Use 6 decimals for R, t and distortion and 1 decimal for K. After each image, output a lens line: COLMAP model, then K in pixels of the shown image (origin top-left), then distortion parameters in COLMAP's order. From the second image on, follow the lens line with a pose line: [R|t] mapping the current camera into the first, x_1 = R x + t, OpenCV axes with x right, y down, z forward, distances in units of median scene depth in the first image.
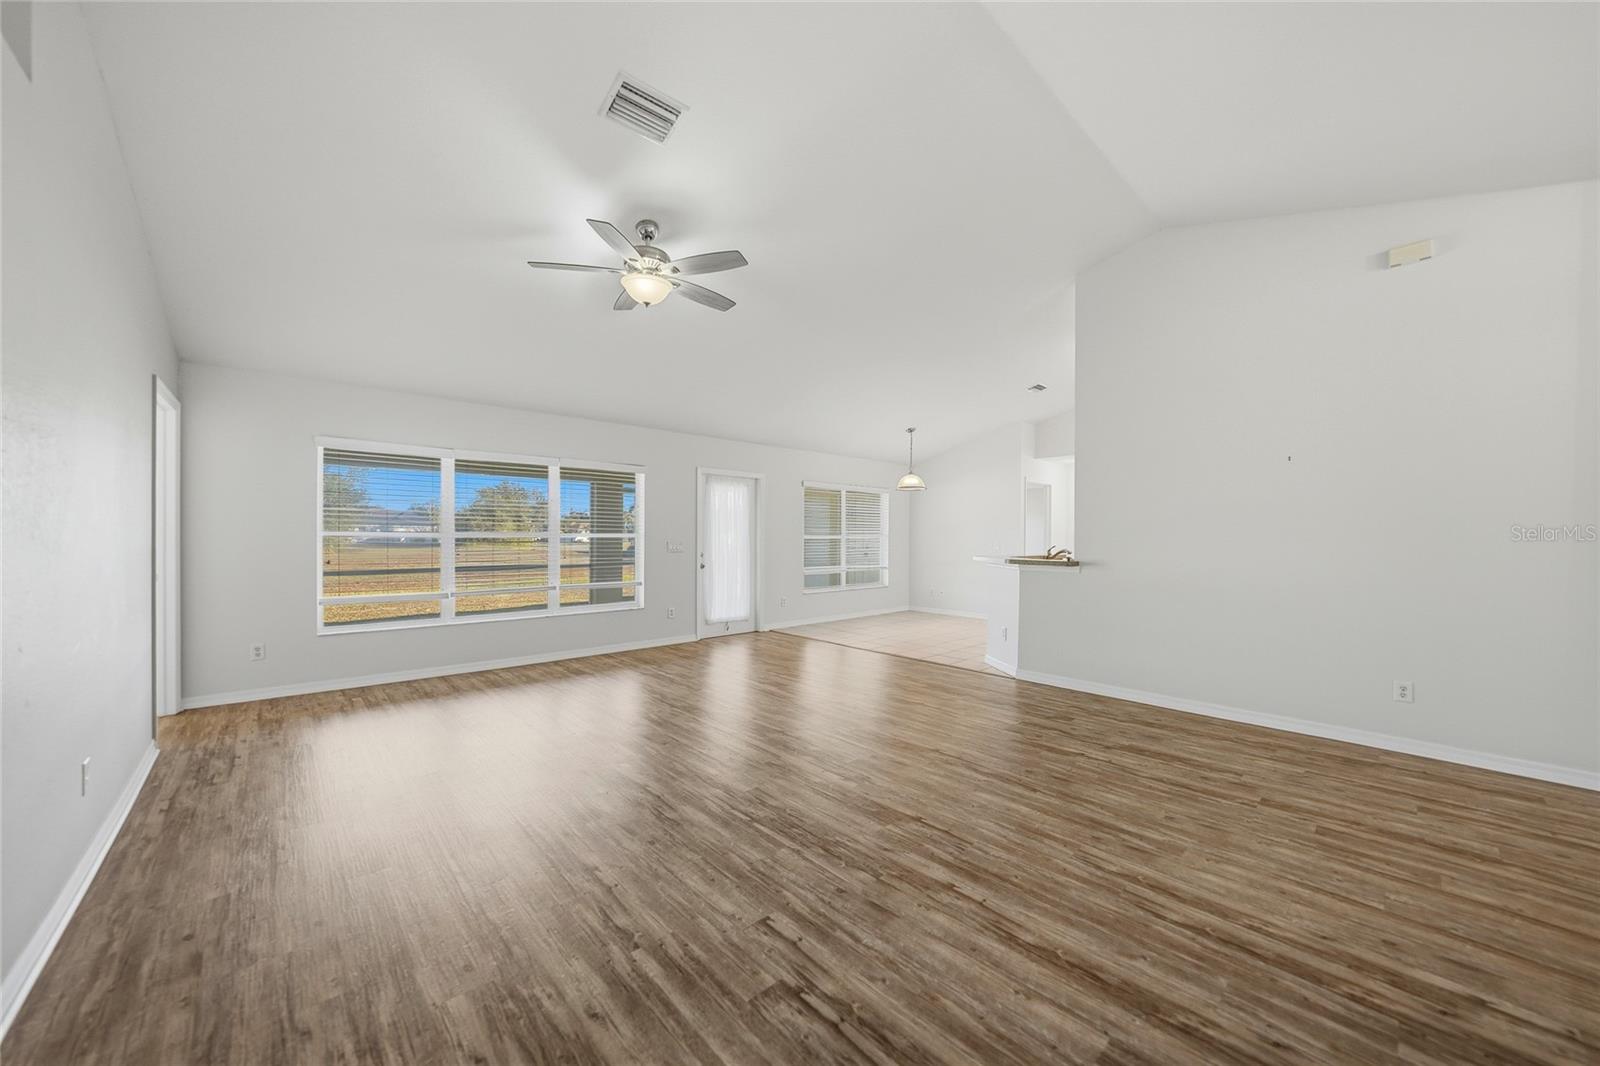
lens RADIAL K [[571.8, 0, 800.5], [0, 571.8, 519.5], [0, 0, 1]] dist [-0.028379, 0.007914]
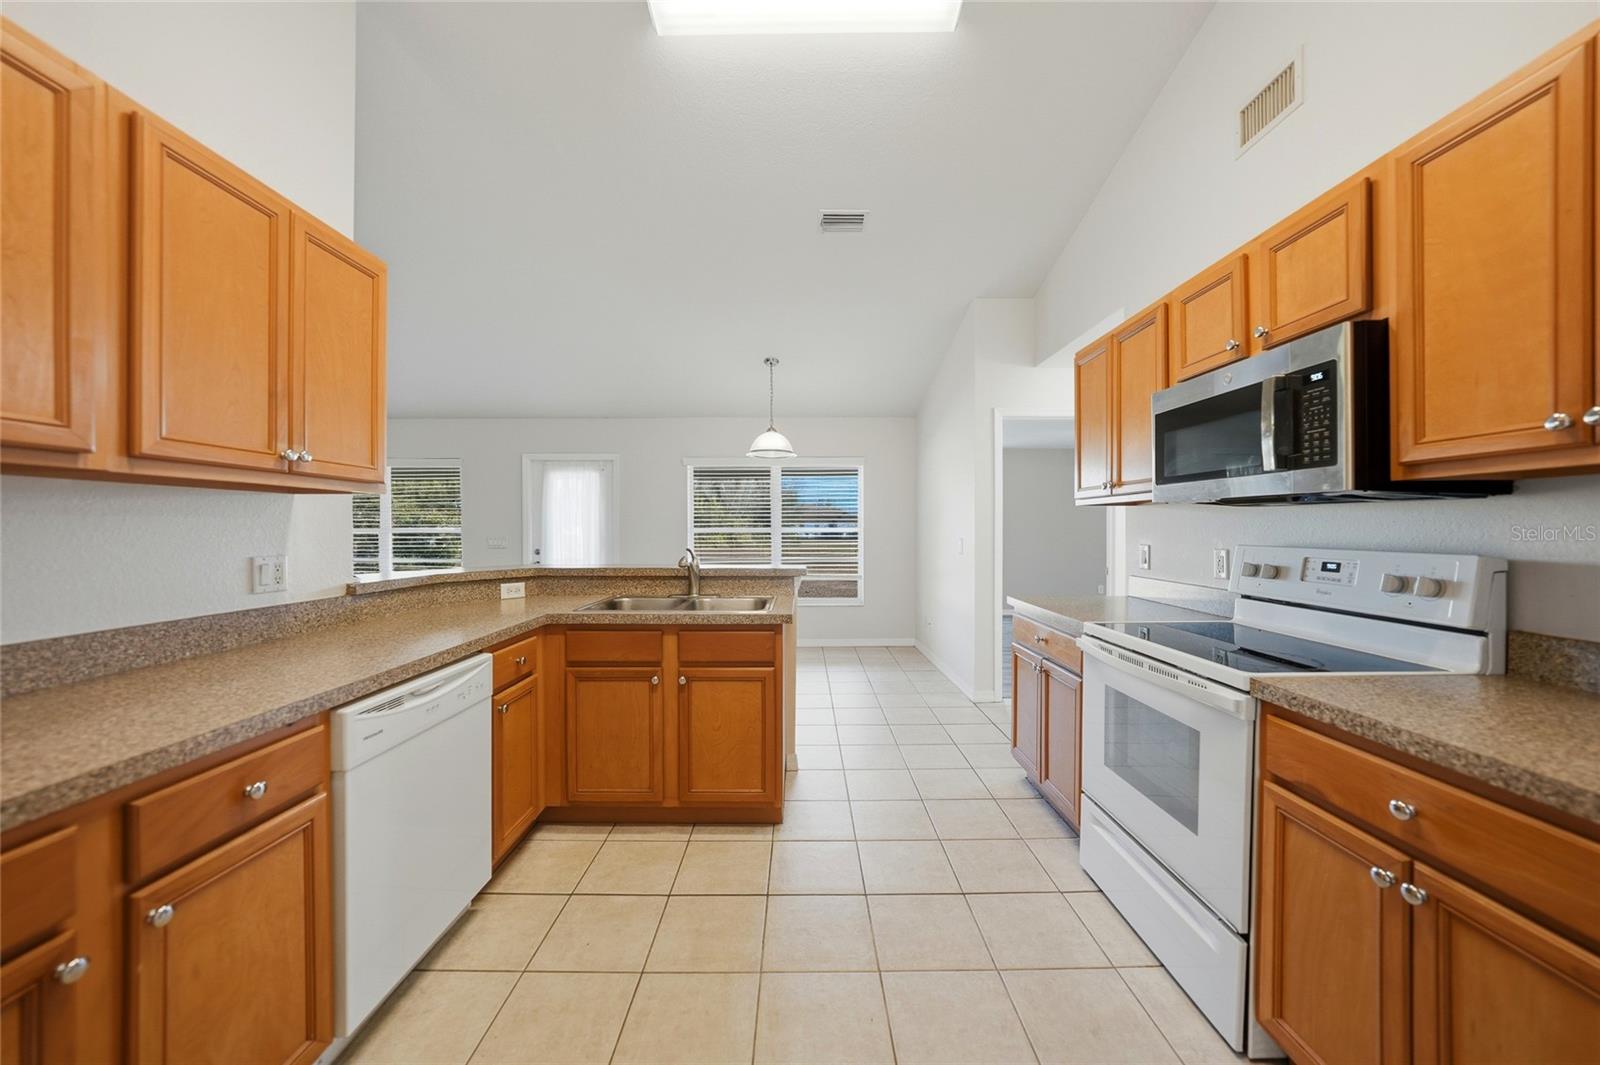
lens RADIAL K [[558.1, 0, 799.9], [0, 558.1, 529.4], [0, 0, 1]] dist [-0.021995, 0.000087]
pose [[0.738520, -0.006813, -0.674197, 2.217201], [0.025237, 0.999528, 0.017544, 0.067049], [0.673759, -0.029971, 0.738343, 1.983606]]
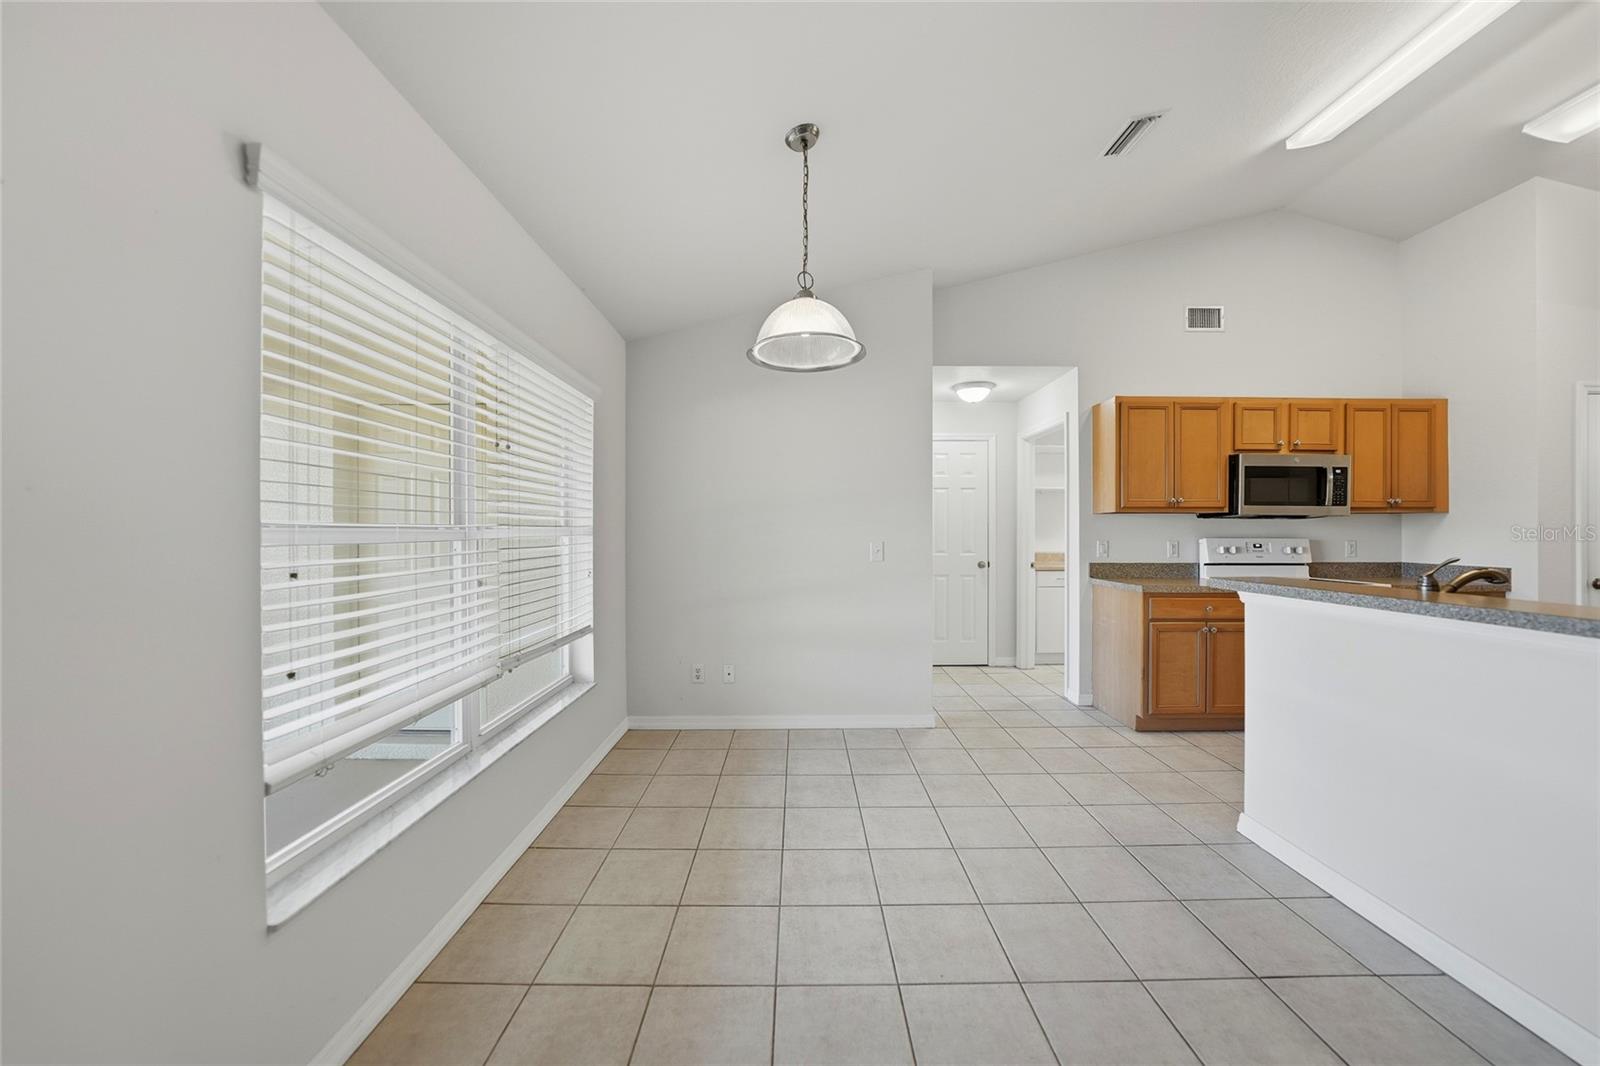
lens RADIAL K [[558.9, 0, 807.0], [0, 558.9, 528.7], [0, 0, 1]] dist [-0.024846, 0.006069]
pose [[0.671926, -0.004528, 0.740604, -0.001770], [-0.016649, 0.999636, 0.021216, 0.081345], [-0.740431, -0.026586, 0.671606, 2.896533]]
